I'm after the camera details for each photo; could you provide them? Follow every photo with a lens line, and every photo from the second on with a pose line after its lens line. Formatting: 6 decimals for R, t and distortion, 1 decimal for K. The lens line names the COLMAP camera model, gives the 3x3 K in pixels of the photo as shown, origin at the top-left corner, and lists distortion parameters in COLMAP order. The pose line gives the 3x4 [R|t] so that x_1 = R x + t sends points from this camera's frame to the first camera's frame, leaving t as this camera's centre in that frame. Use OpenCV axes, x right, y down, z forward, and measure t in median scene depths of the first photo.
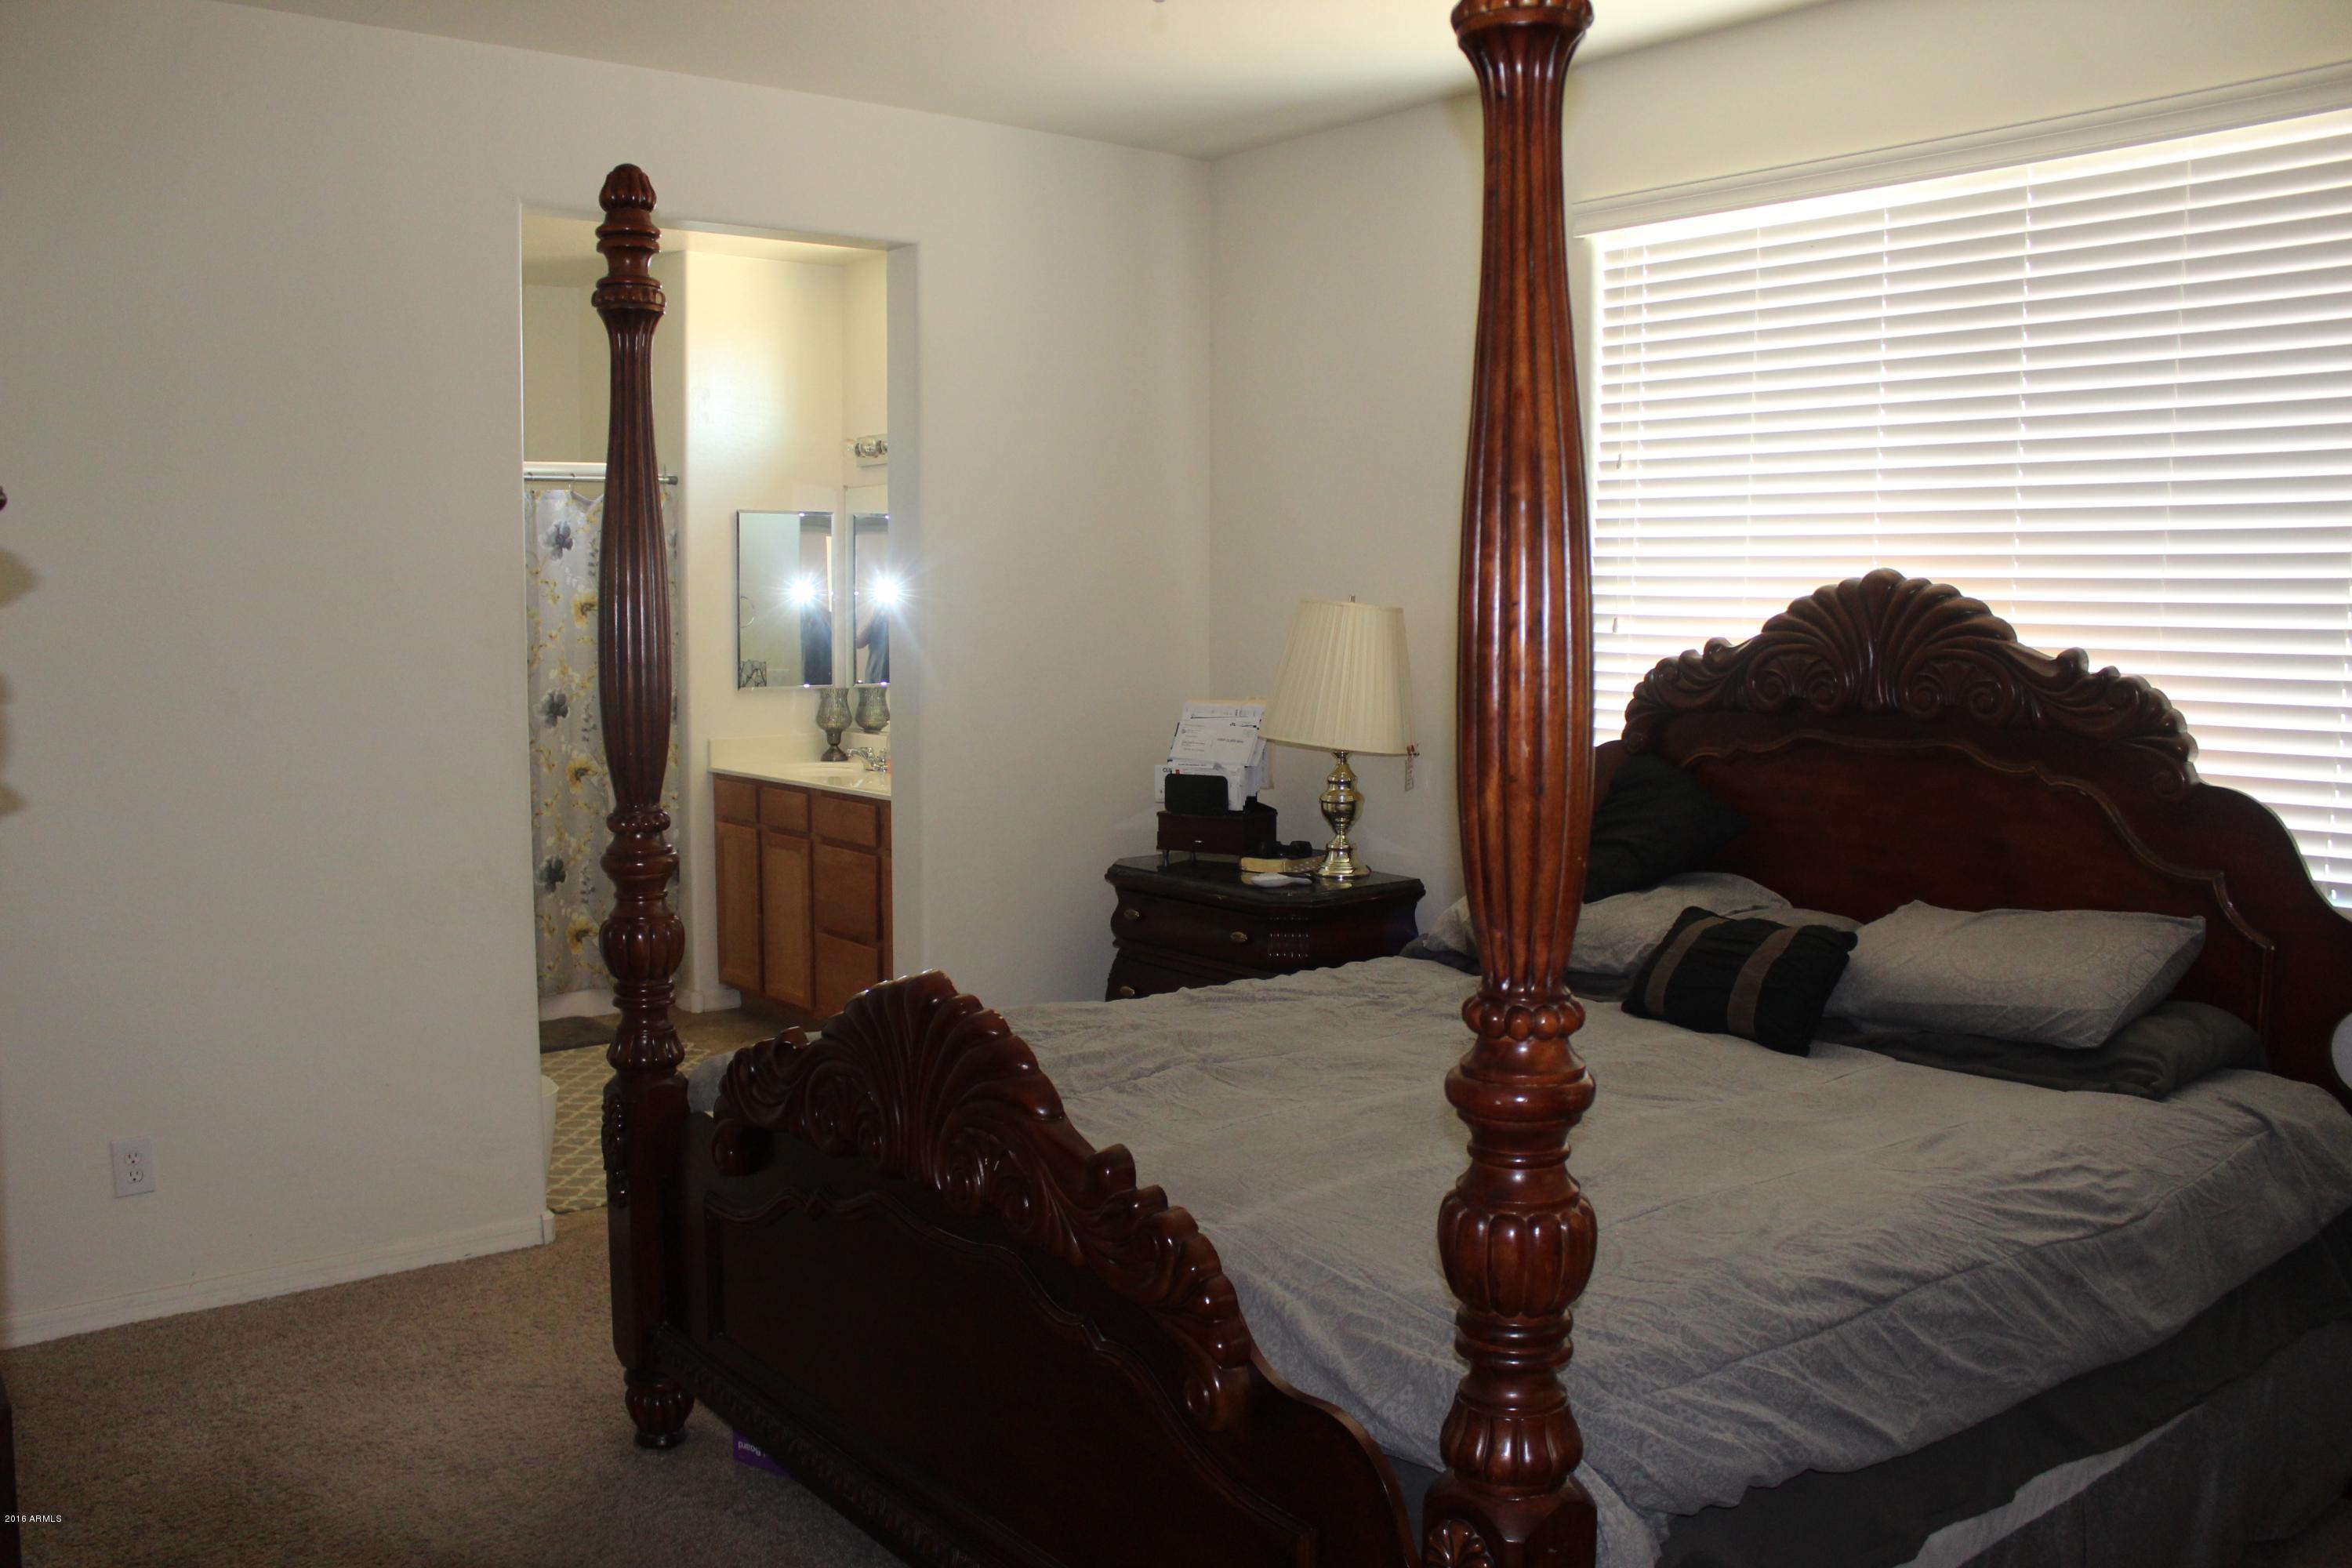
lens RADIAL K [[2060.0, 0, 1168.3], [0, 2060.0, 783.3], [0, 0, 1]] dist [-0.170707, 0.147441]
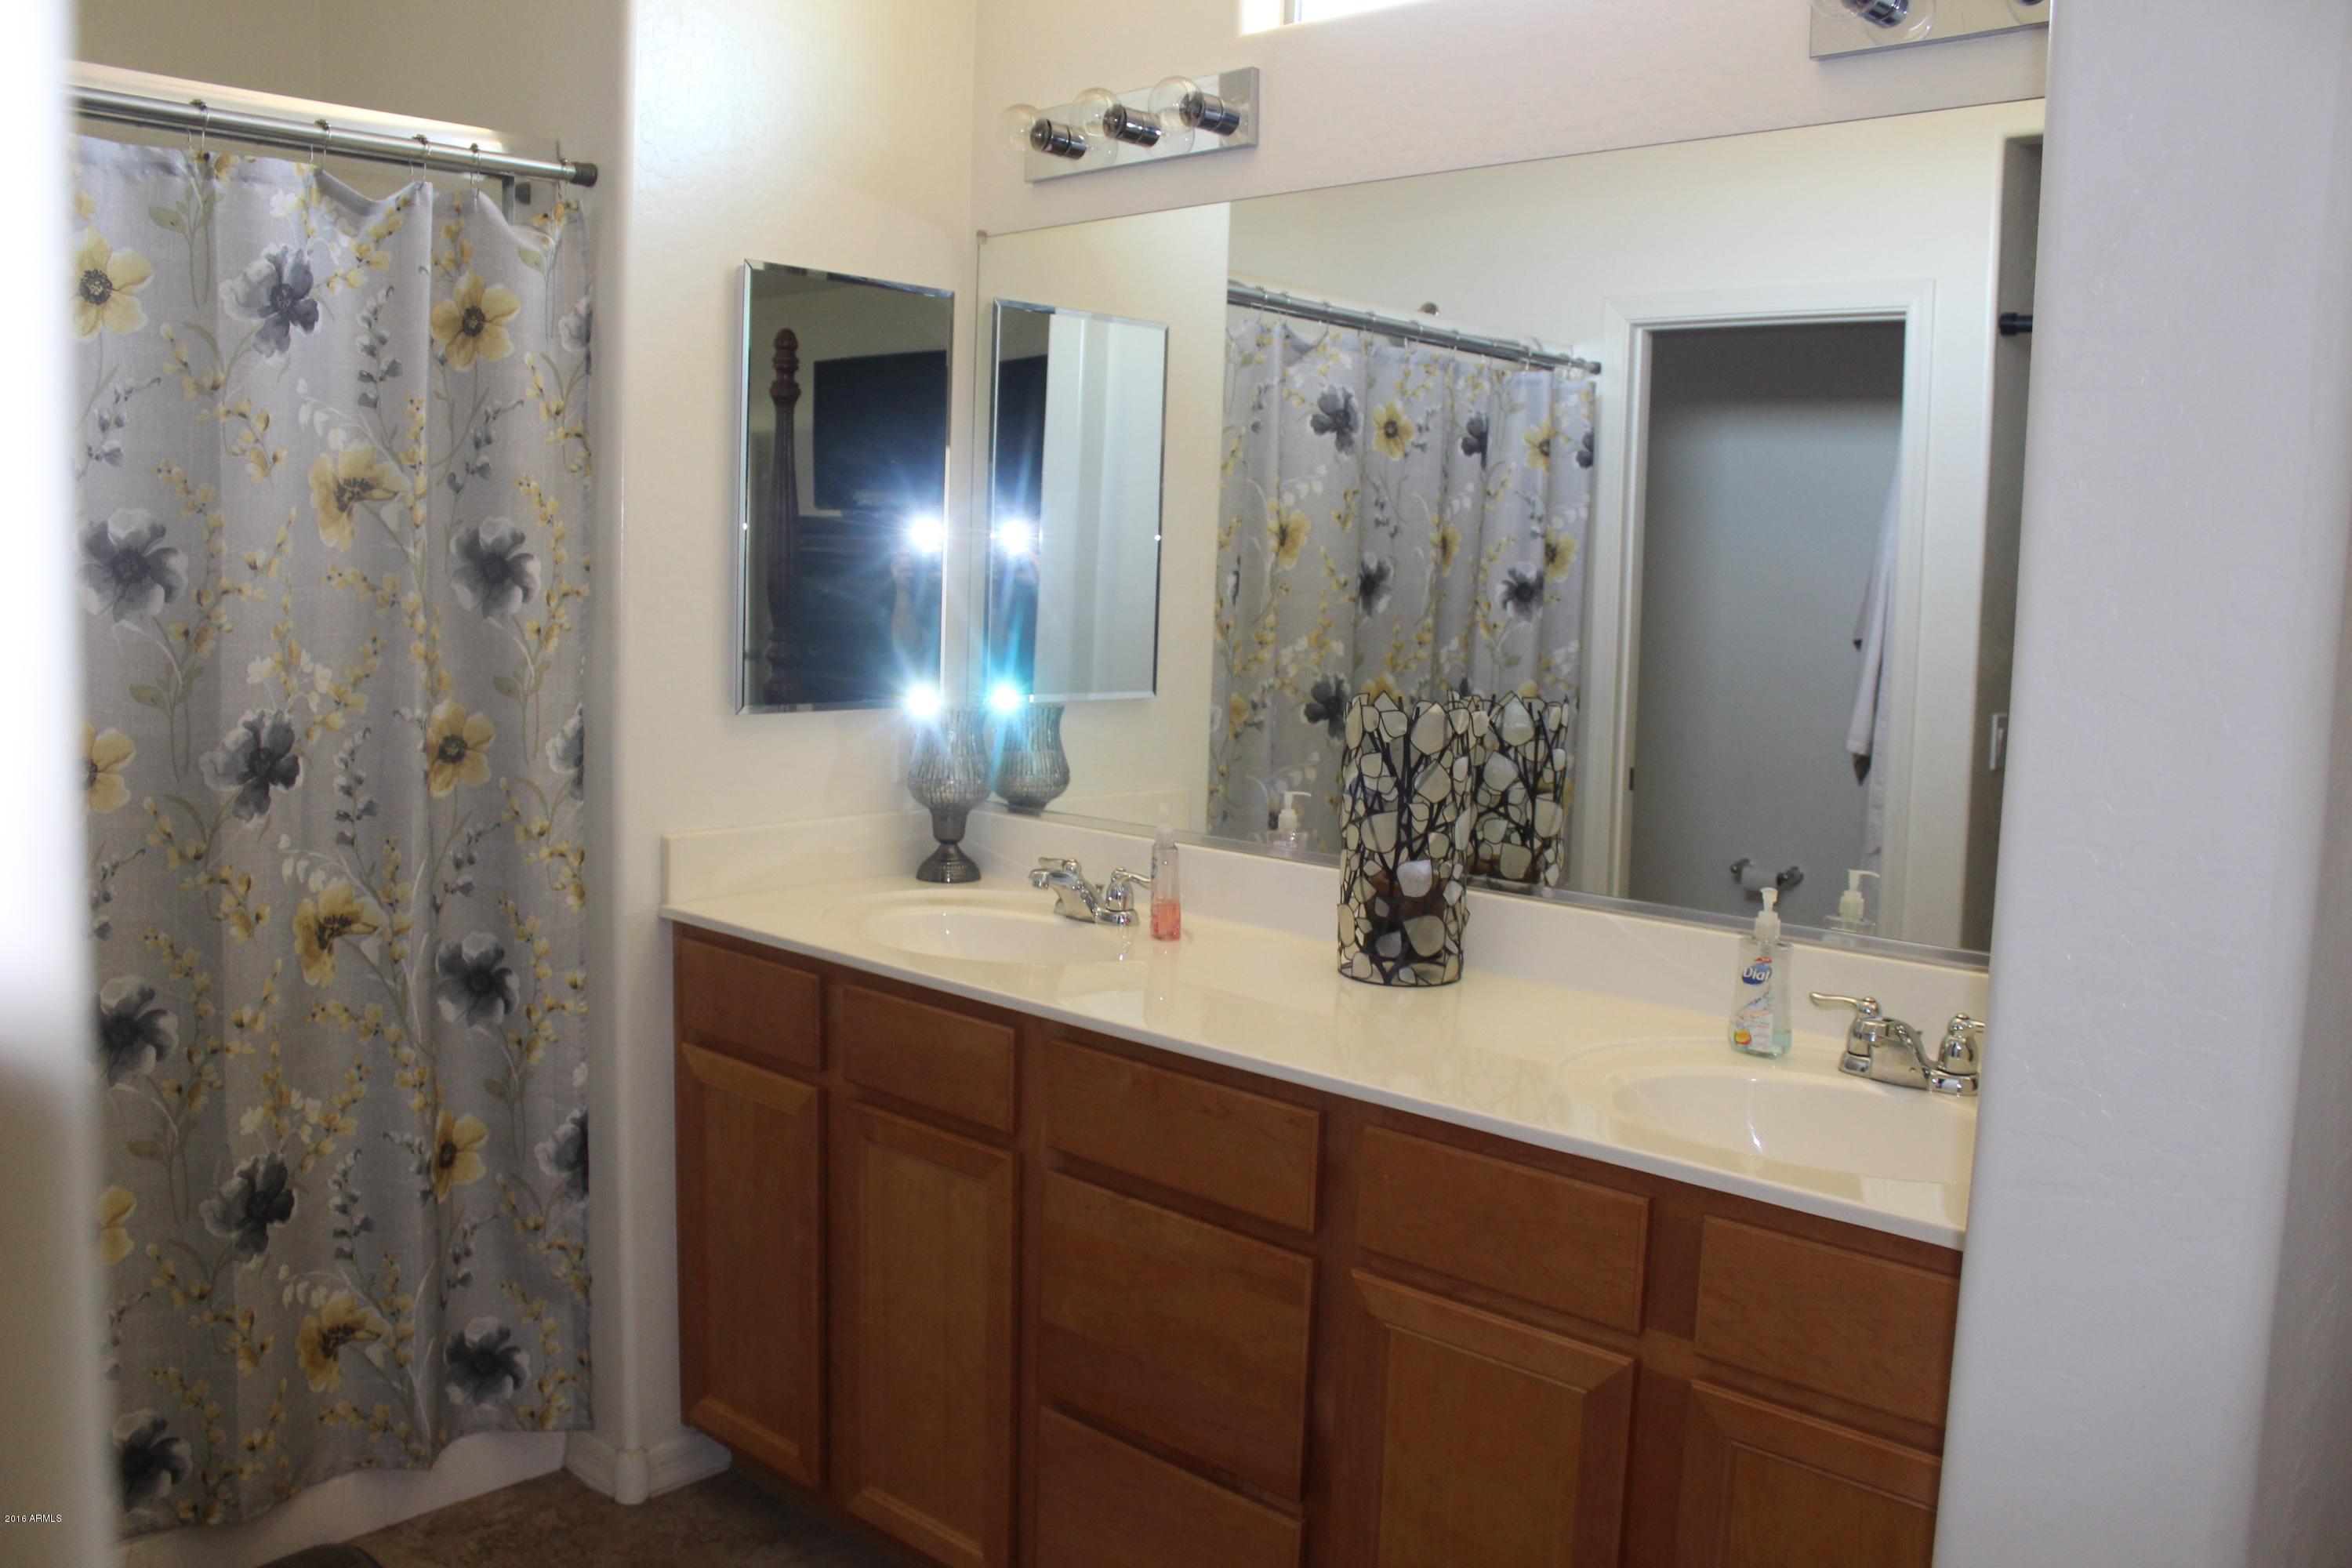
lens RADIAL K [[2060.0, 0, 1188.2], [0, 2060.0, 789.5], [0, 0, 1]] dist [-0.170707, 0.147441]
pose [[0.988354, 0.008920, 0.151910, -0.190349], [-0.011516, 0.999802, 0.016217, -0.039643], [-0.151735, -0.017777, 0.988261, 0.612907]]
